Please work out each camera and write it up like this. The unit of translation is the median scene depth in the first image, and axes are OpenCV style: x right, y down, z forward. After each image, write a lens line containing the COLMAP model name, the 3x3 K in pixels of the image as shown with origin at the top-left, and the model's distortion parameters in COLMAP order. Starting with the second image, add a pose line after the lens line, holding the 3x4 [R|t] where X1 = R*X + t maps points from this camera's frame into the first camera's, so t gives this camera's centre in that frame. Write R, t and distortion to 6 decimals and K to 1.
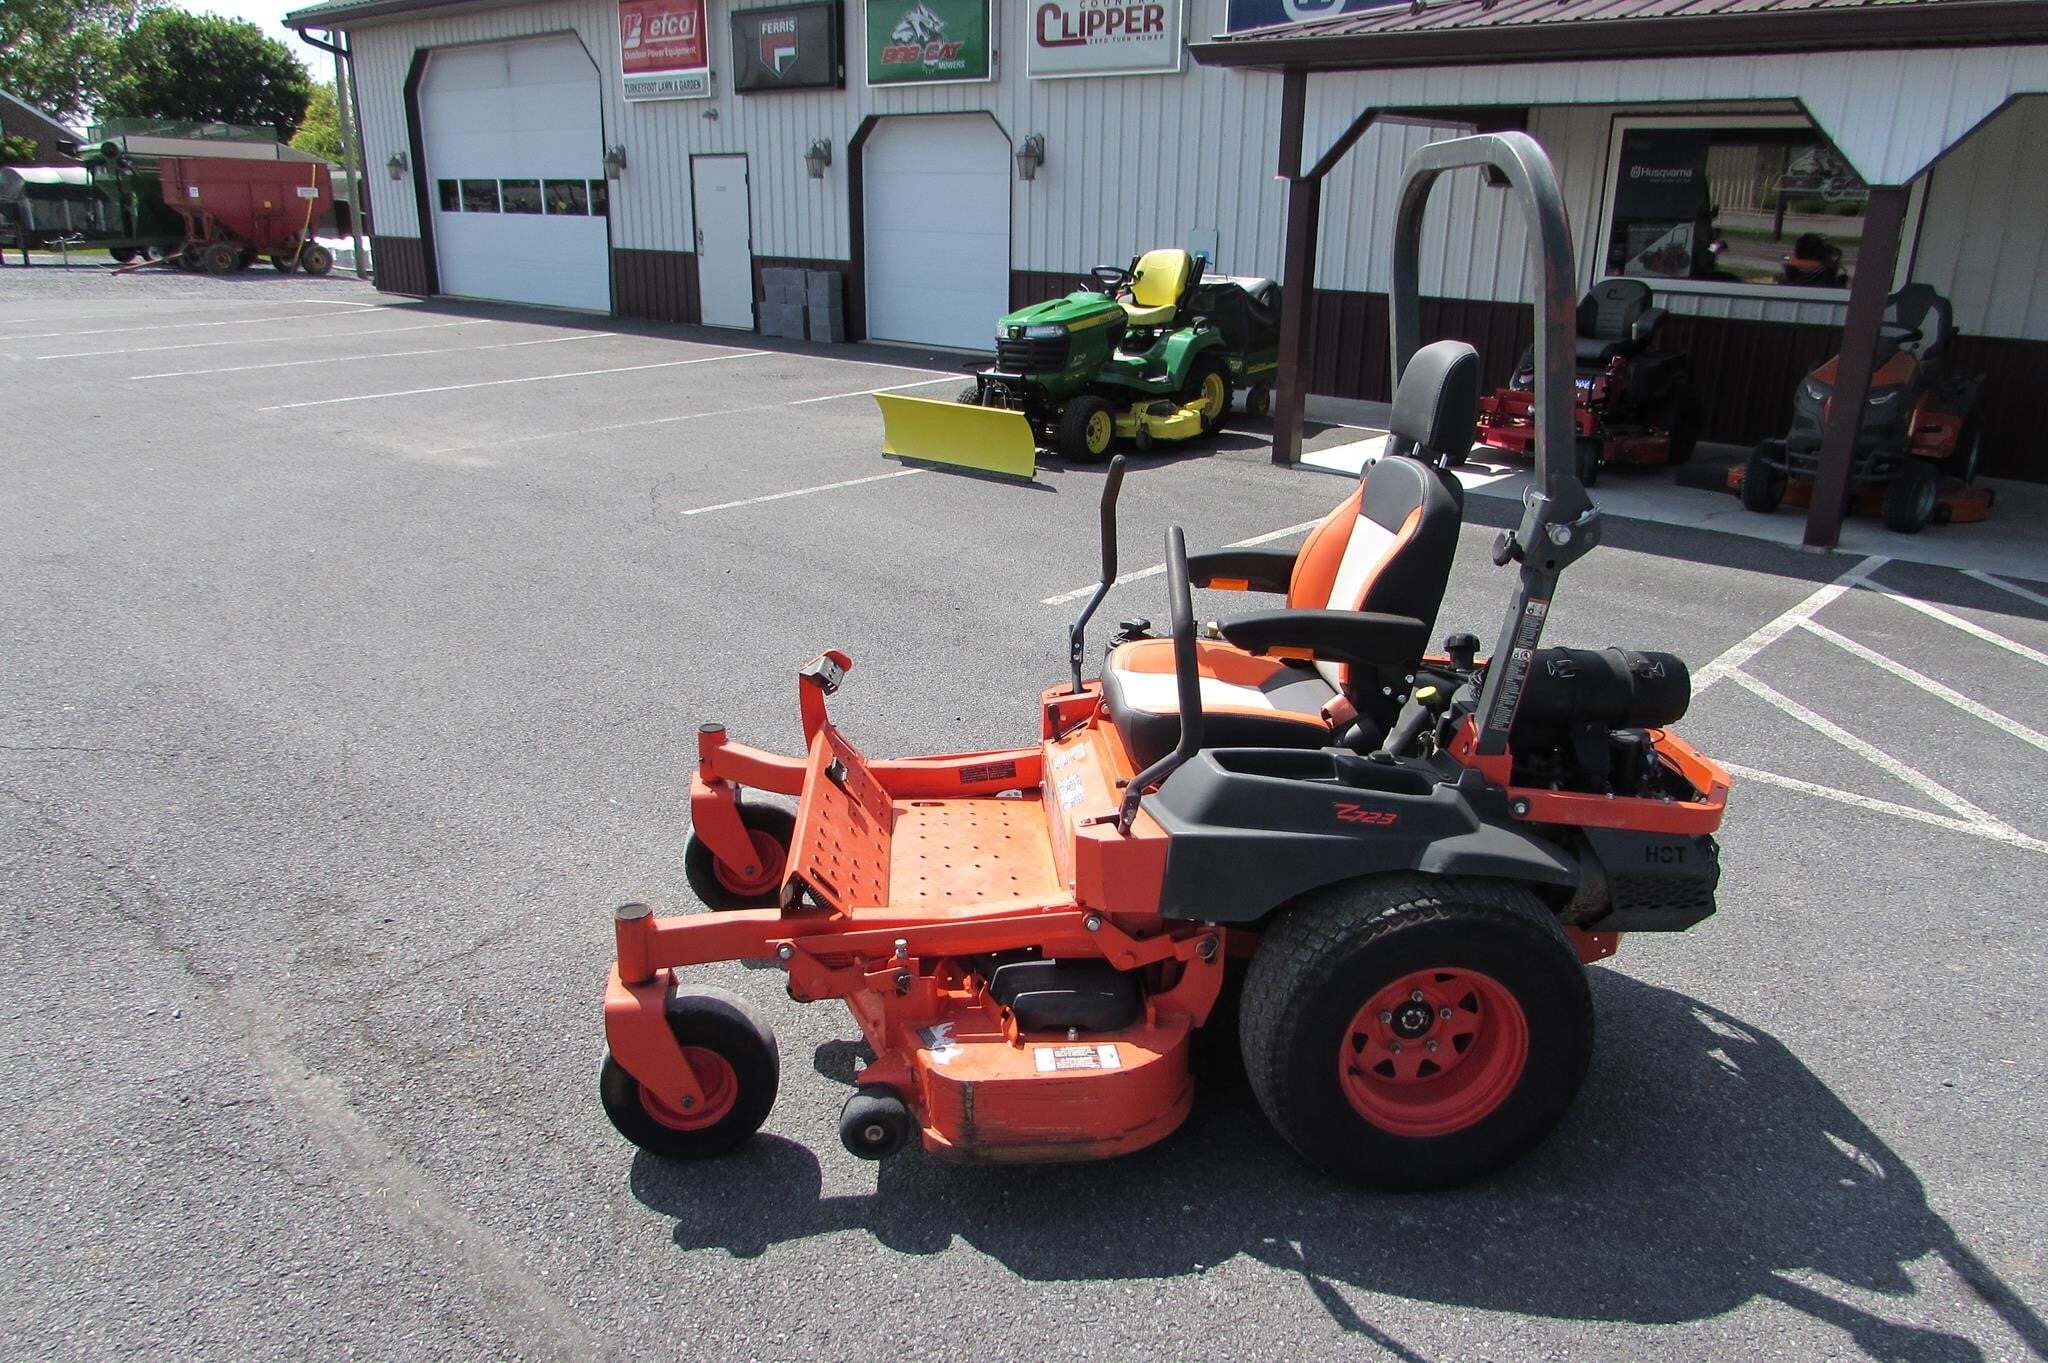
lens RADIAL K [[1458.8, 0, 1025.4], [0, 1458.8, 715.0], [0, 0, 1]] dist [-0.042791, 0.029634]
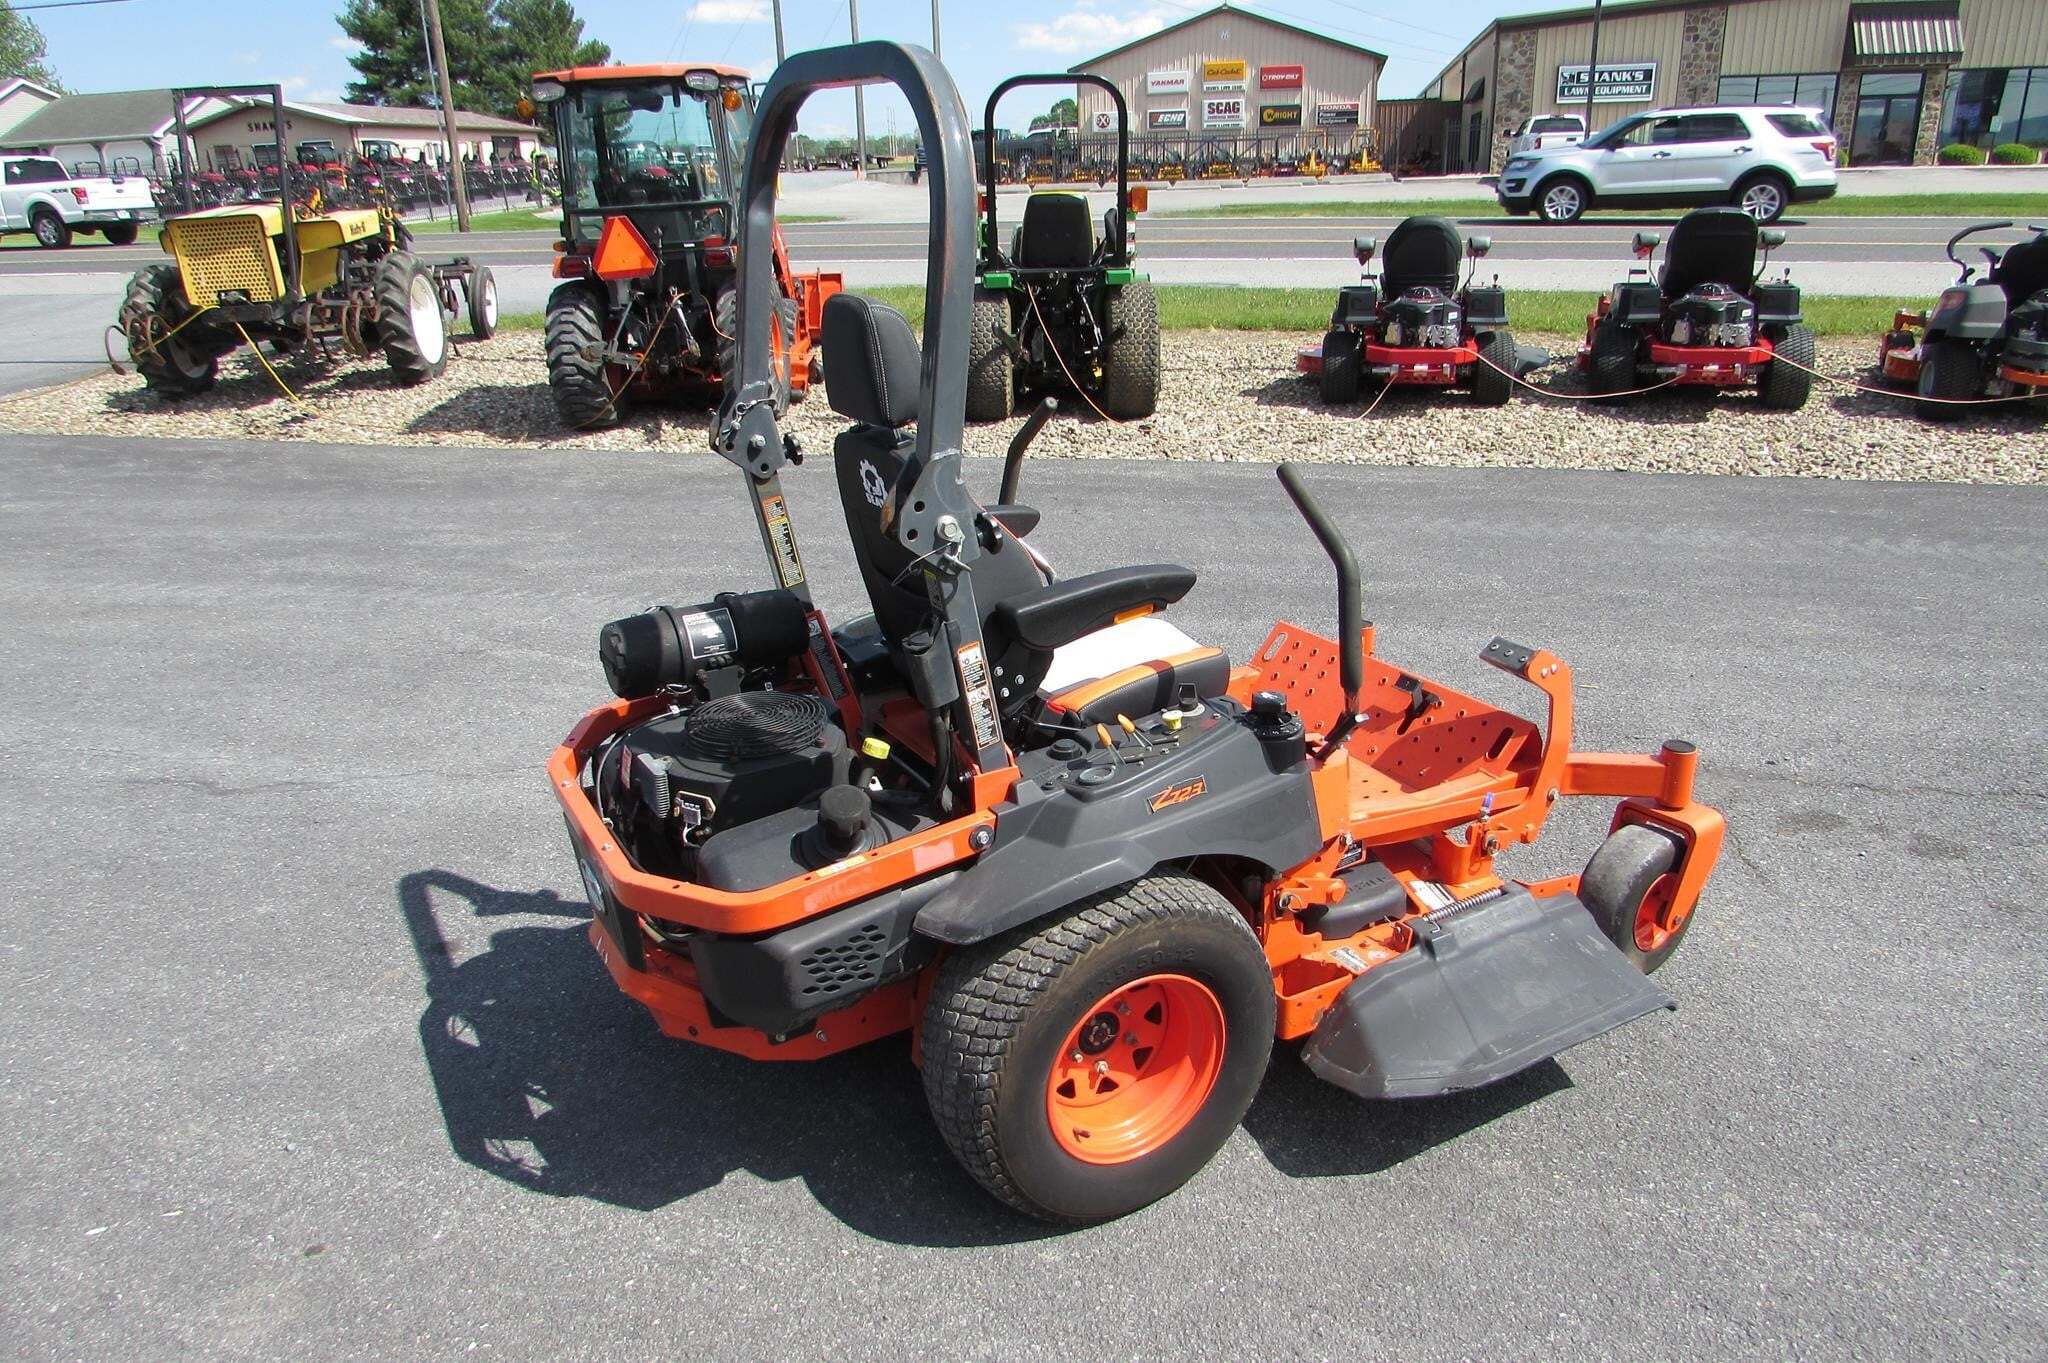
lens RADIAL K [[1458.8, 0, 1035.6], [0, 1458.8, 728.2], [0, 0, 1]] dist [-0.042791, 0.029634]
pose [[-0.903876, 0.171900, -0.391737, 0.233910], [-0.129315, 0.763086, 0.633228, -0.249458], [0.407781, 0.623017, -0.667506, 0.716589]]
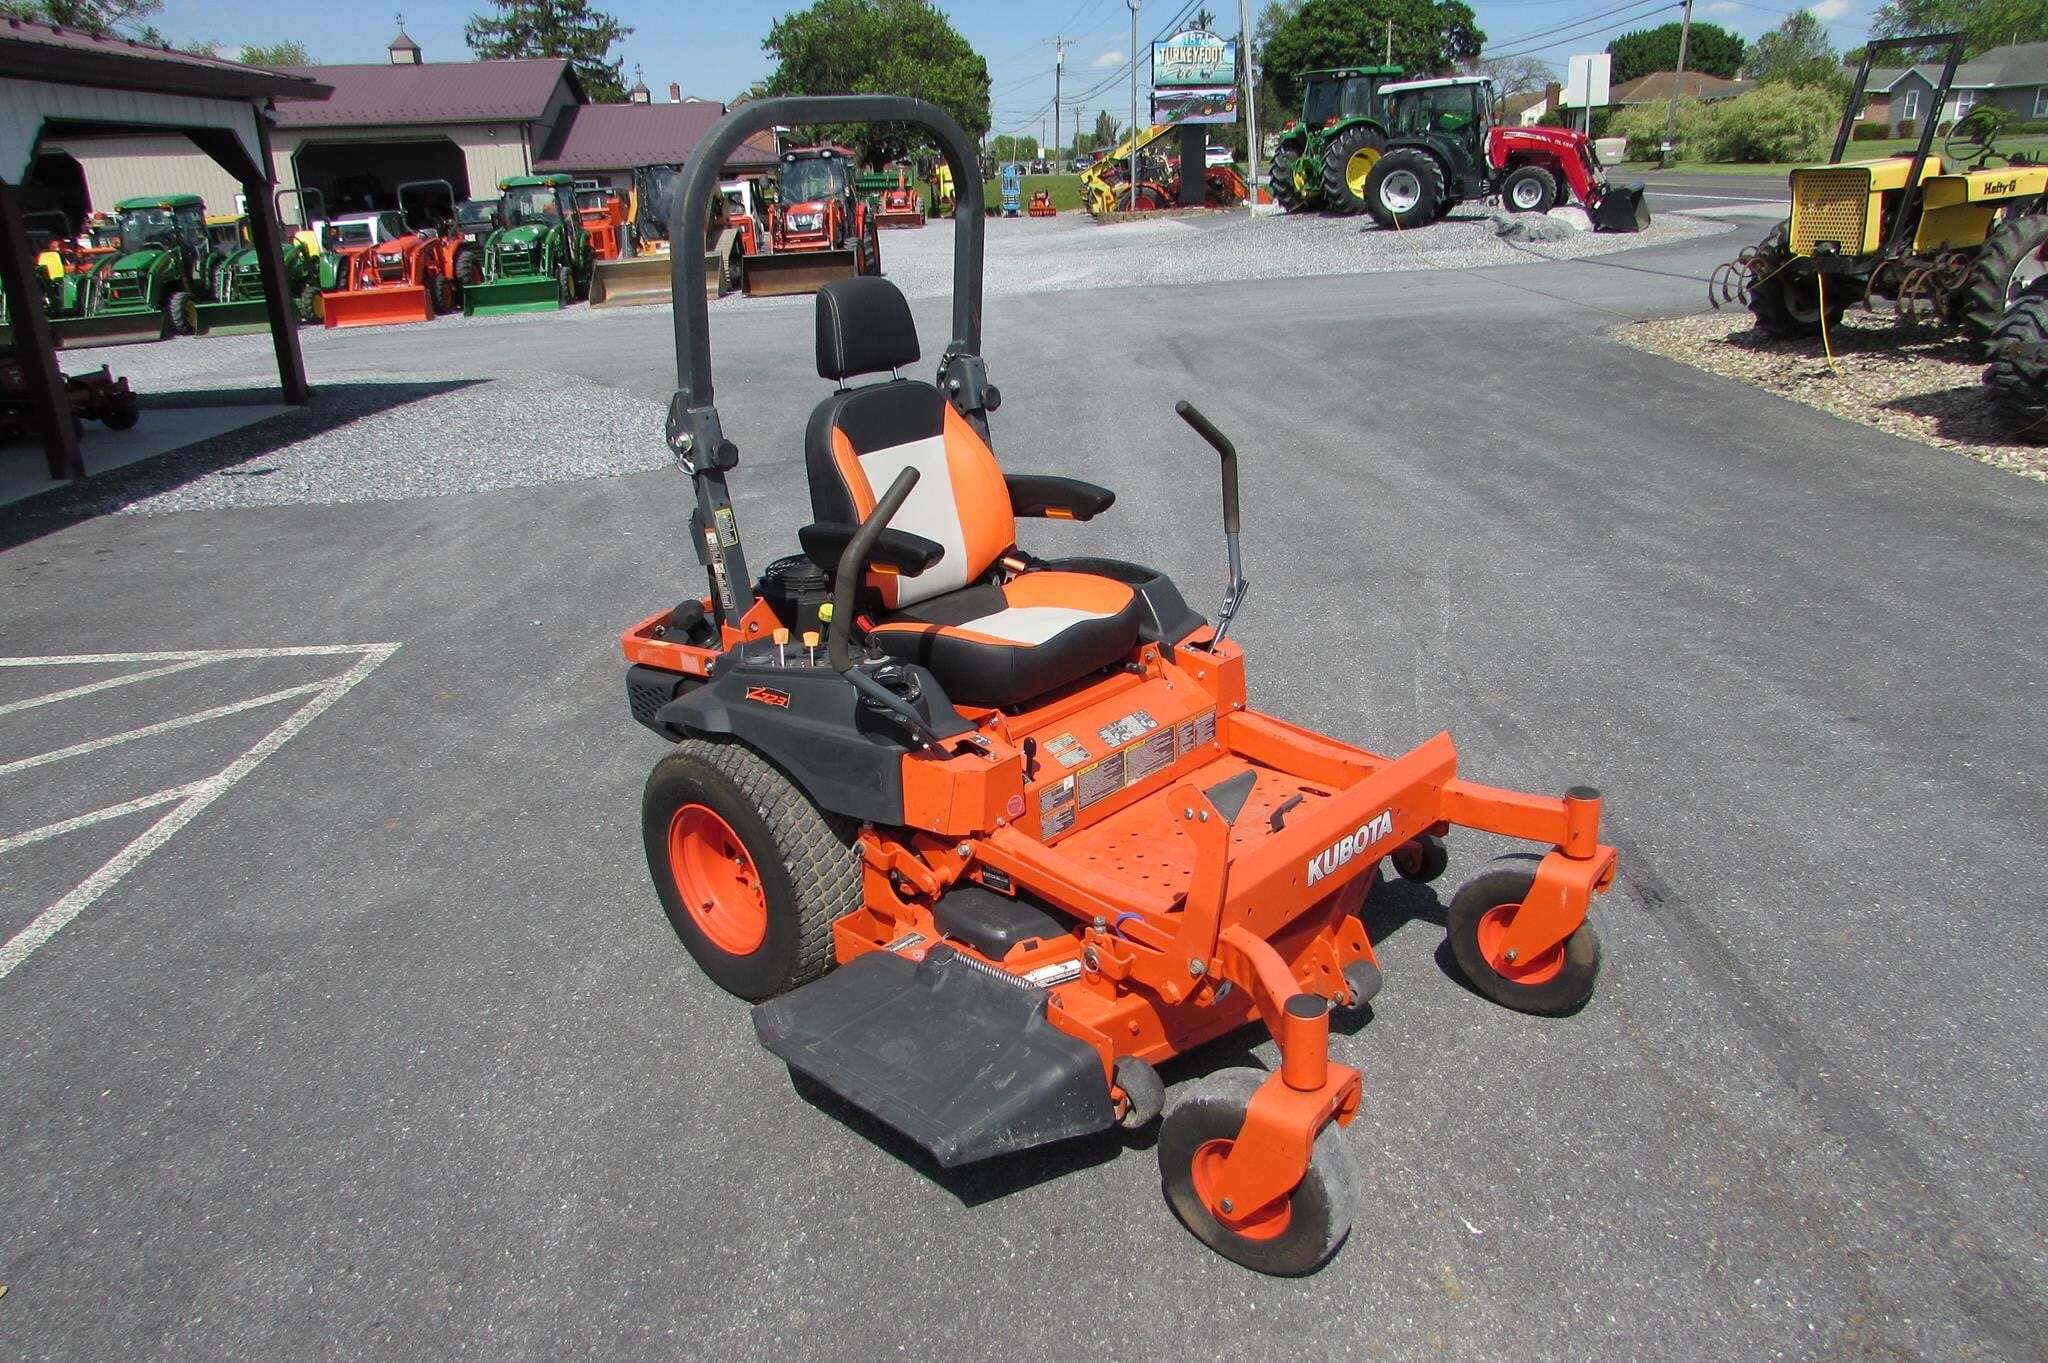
lens RADIAL K [[1458.8, 0, 1030.8], [0, 1458.8, 724.2], [0, 0, 1]] dist [-0.042791, 0.029634]
pose [[-0.679214, -0.260636, 0.686103, -0.273282], [0.274348, 0.776893, 0.566719, -0.240867], [-0.680736, 0.573155, -0.456172, 0.659661]]
